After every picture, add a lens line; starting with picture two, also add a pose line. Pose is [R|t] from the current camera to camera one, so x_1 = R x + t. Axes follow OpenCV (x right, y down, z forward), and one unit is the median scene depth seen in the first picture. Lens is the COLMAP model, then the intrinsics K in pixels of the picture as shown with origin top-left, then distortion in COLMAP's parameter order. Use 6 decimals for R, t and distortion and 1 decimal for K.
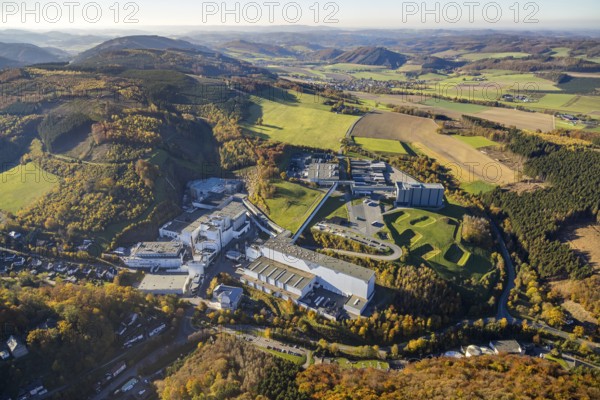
lens RADIAL K [[422.9, 0, 300.0], [0, 422.9, 200.0], [0, 0, 1]] dist [0.007799, -0.001379]
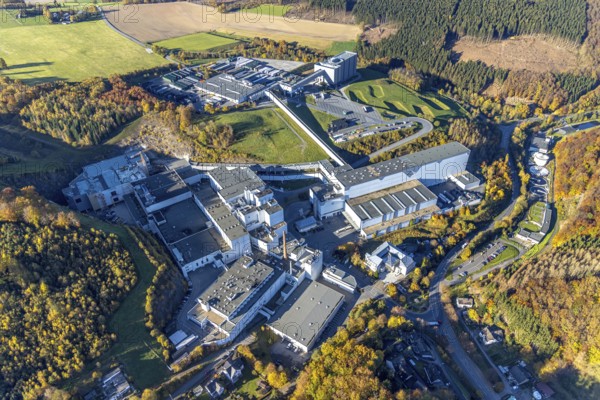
lens RADIAL K [[422.9, 0, 300.0], [0, 422.9, 200.0], [0, 0, 1]] dist [0.007799, -0.001379]
pose [[0.550887, -0.518665, 0.653843, -0.533124], [0.354743, 0.854665, 0.379085, -0.155039], [-0.755434, 0.023113, 0.654816, 0.484211]]
